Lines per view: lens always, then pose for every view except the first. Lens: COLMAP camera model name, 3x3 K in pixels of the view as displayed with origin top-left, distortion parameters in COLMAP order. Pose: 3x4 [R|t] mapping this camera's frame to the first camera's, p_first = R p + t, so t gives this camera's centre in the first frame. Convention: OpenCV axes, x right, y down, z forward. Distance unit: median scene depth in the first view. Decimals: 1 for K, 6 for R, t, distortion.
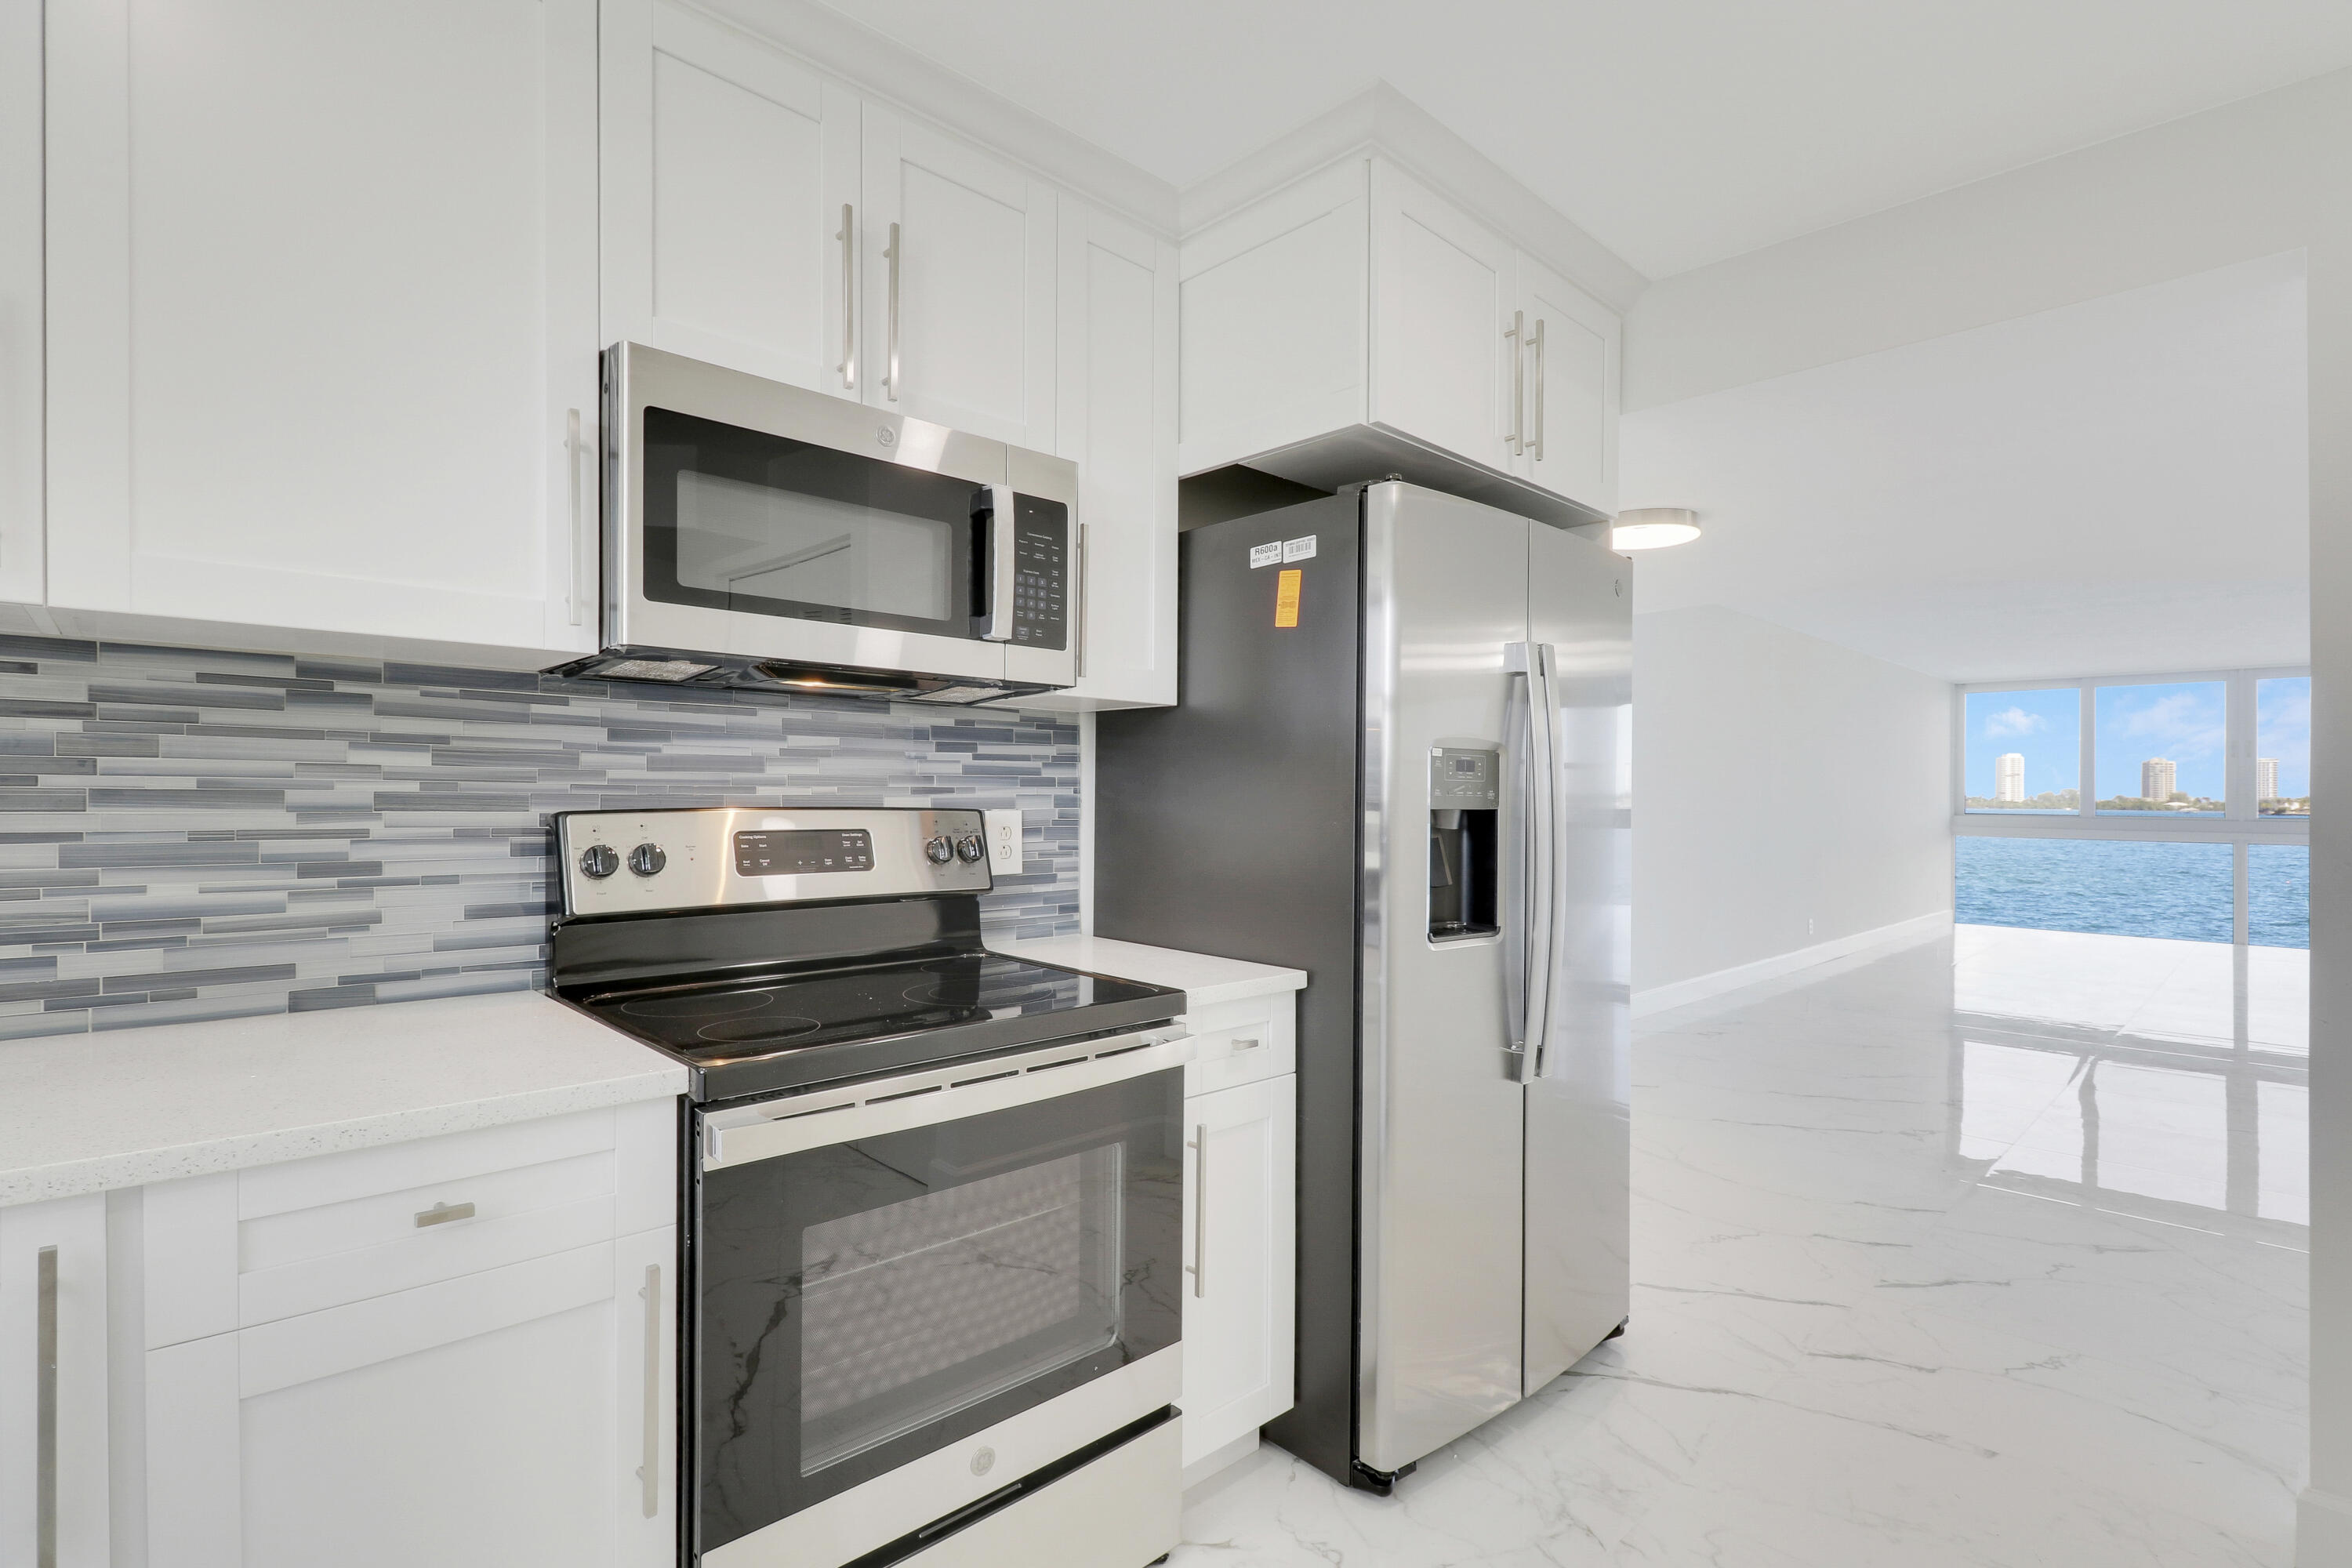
lens RADIAL K [[1128.7, 0, 1178.8], [0, 1128.7, 785.5], [0, 0, 1]] dist [-0.003288, -0.008254]
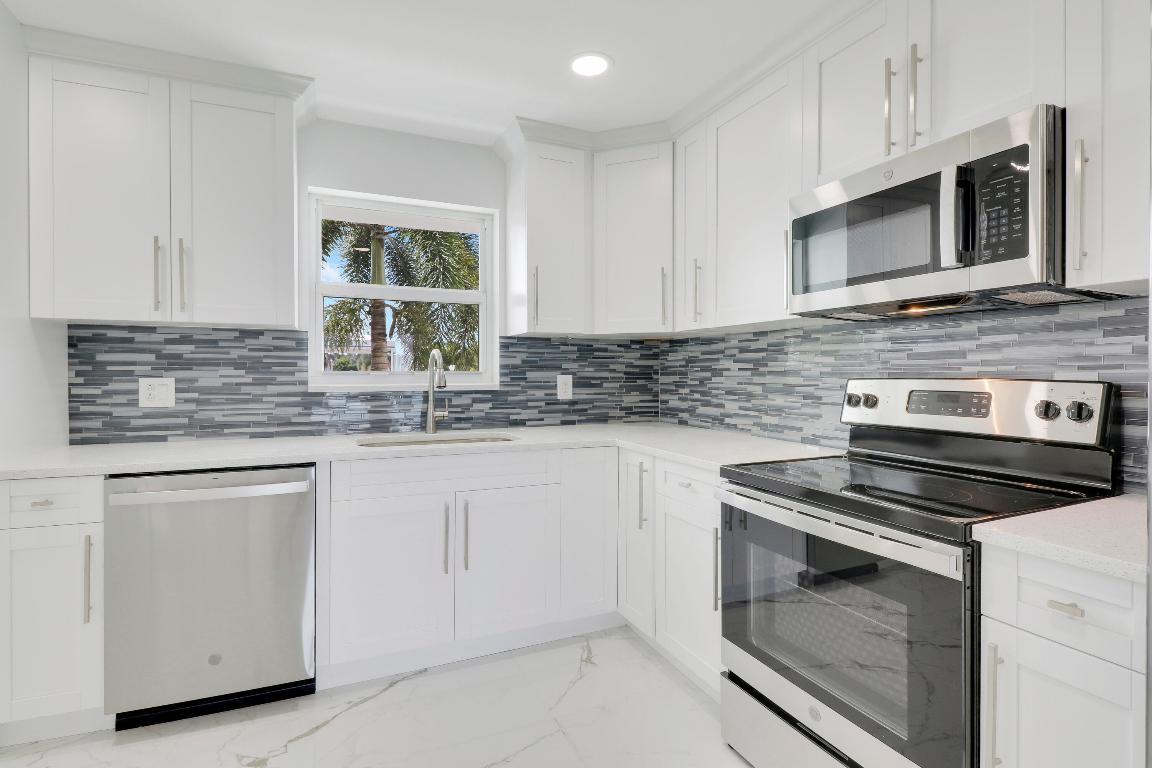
lens RADIAL K [[542.0, 0, 565.9], [0, 542.0, 373.5], [0, 0, 1]] dist [-0.002977, -0.011360]
pose [[-0.341287, -0.006165, -0.939939, 0.649922], [0.004039, 0.999960, -0.008025, 0.016007], [0.939951, -0.006535, -0.341248, 0.704899]]
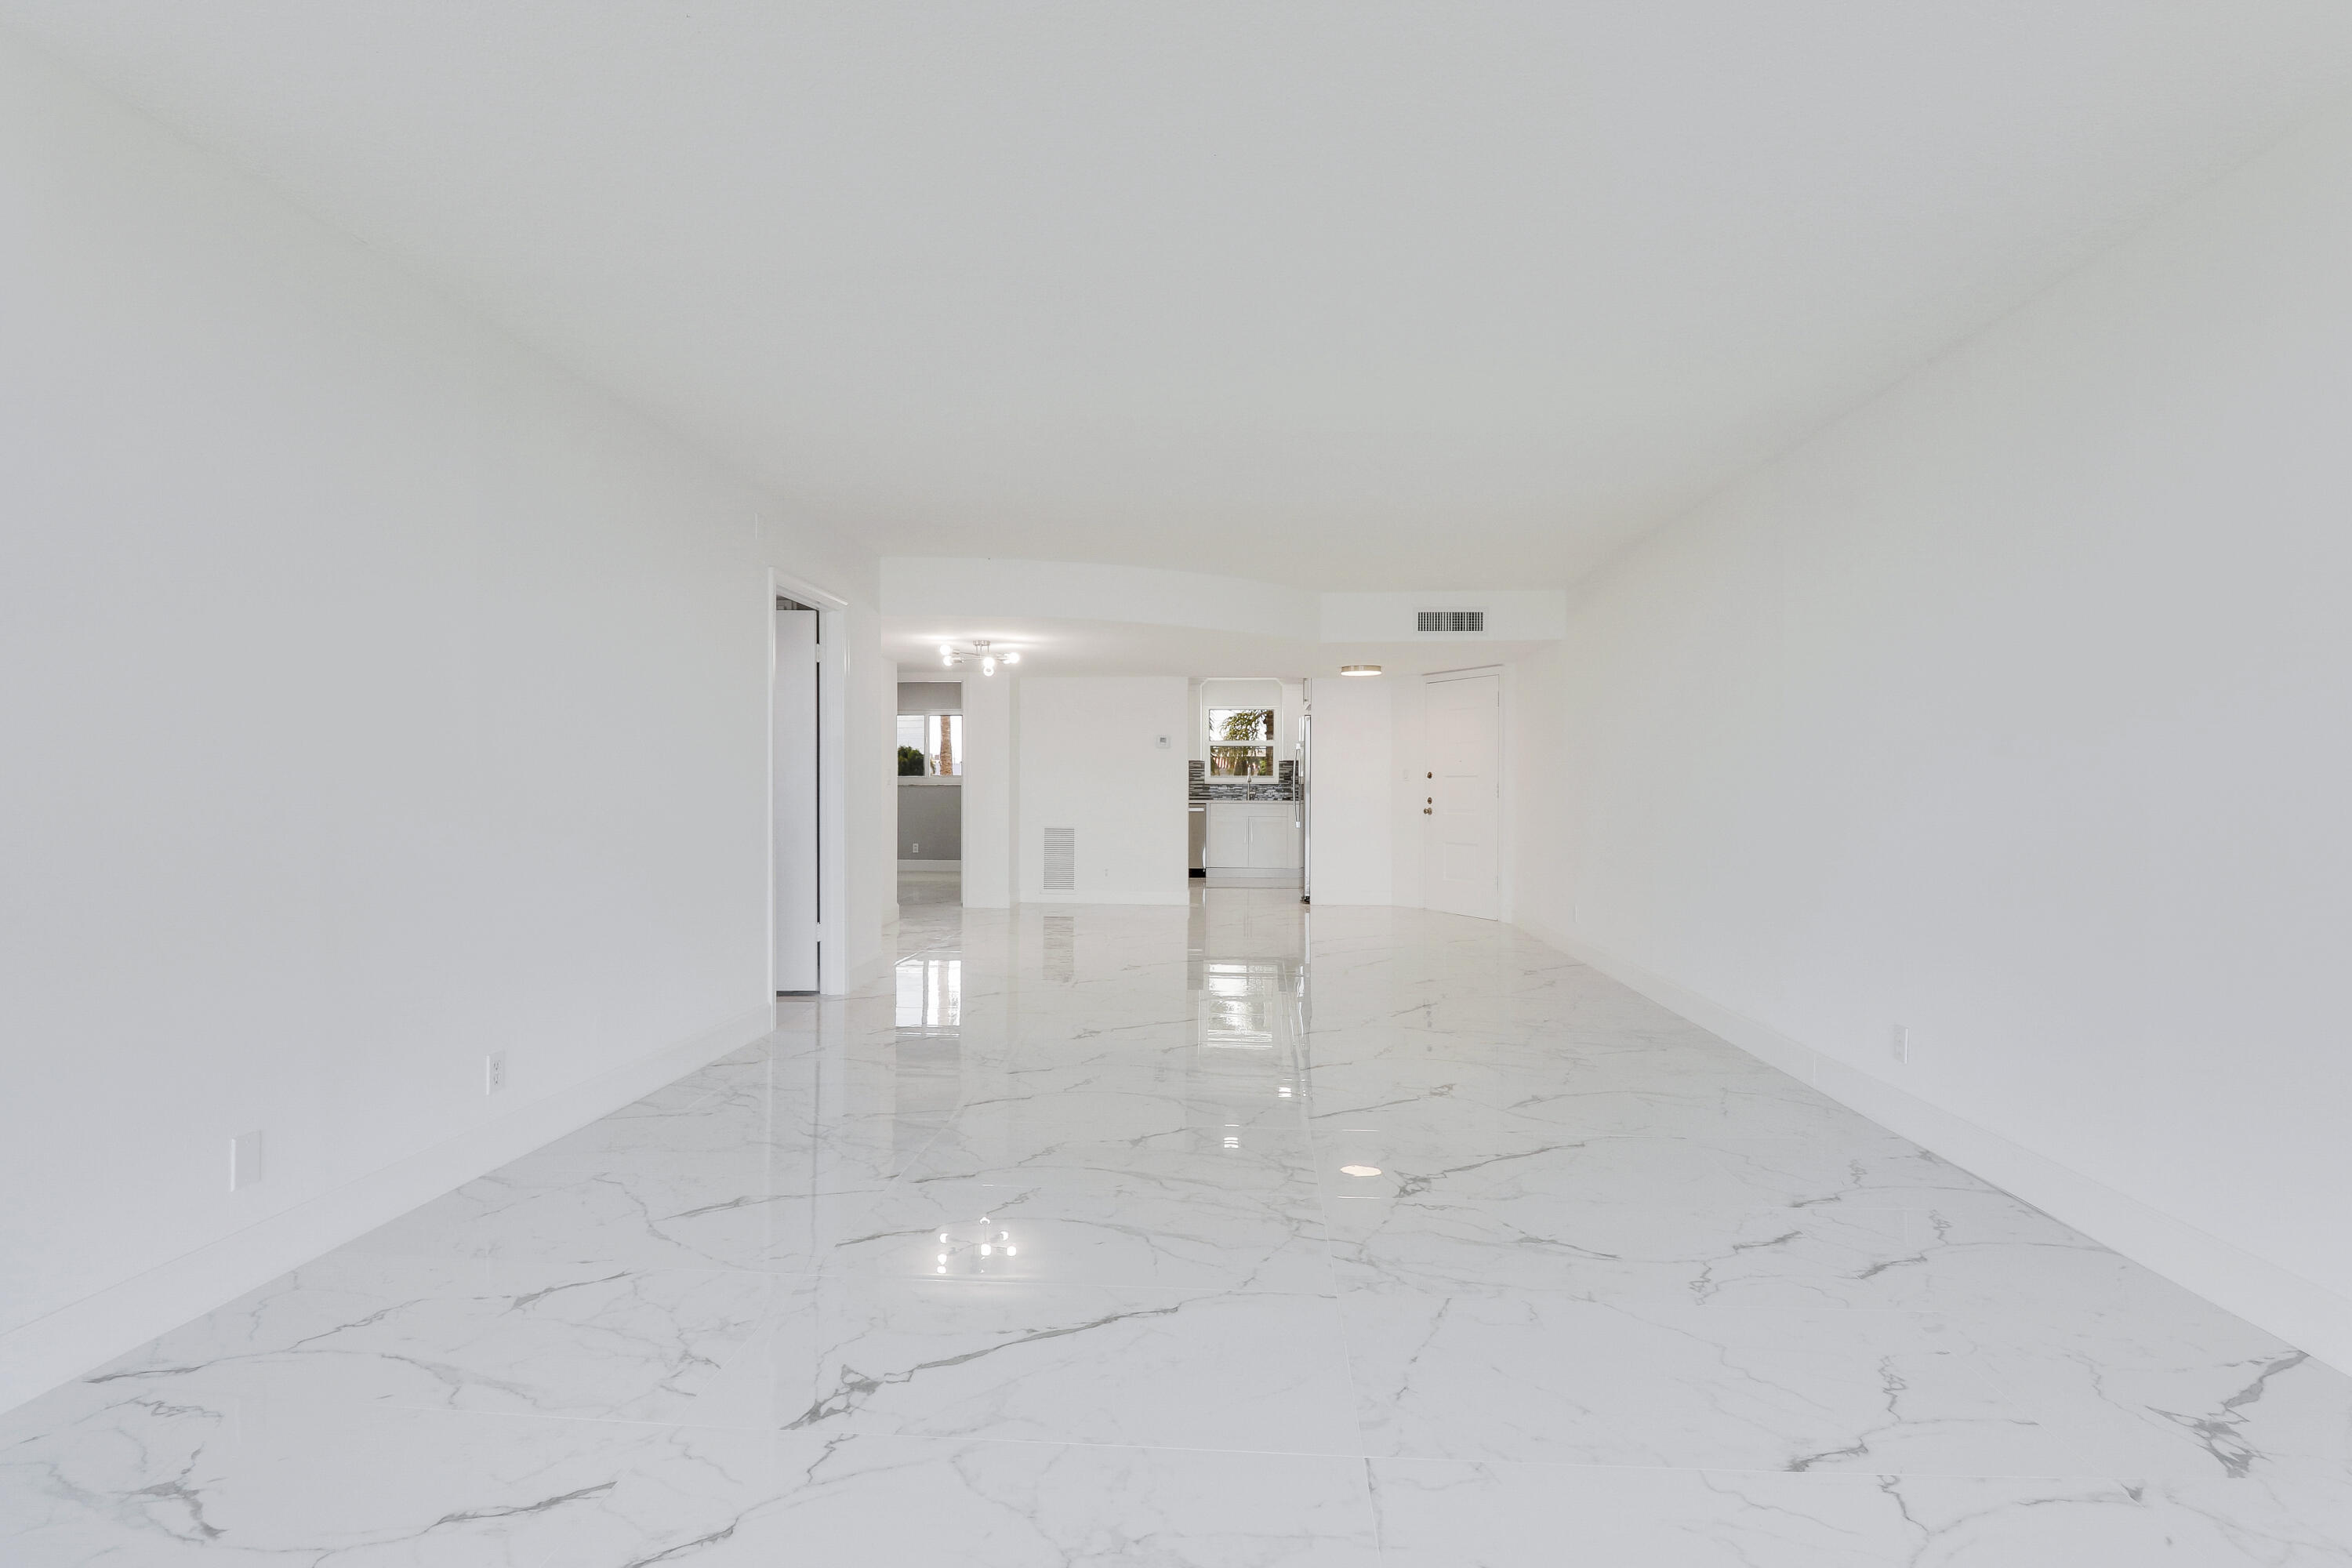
lens RADIAL K [[1174.2, 0, 1184.9], [0, 1174.2, 782.1], [0, 0, 1]] dist [-0.005193, -0.004080]
pose [[-0.732935, -0.010226, -0.680222, 4.769905], [-0.003690, 0.999932, -0.011057, 0.120390], [0.680289, -0.005594, -0.732922, 5.036384]]
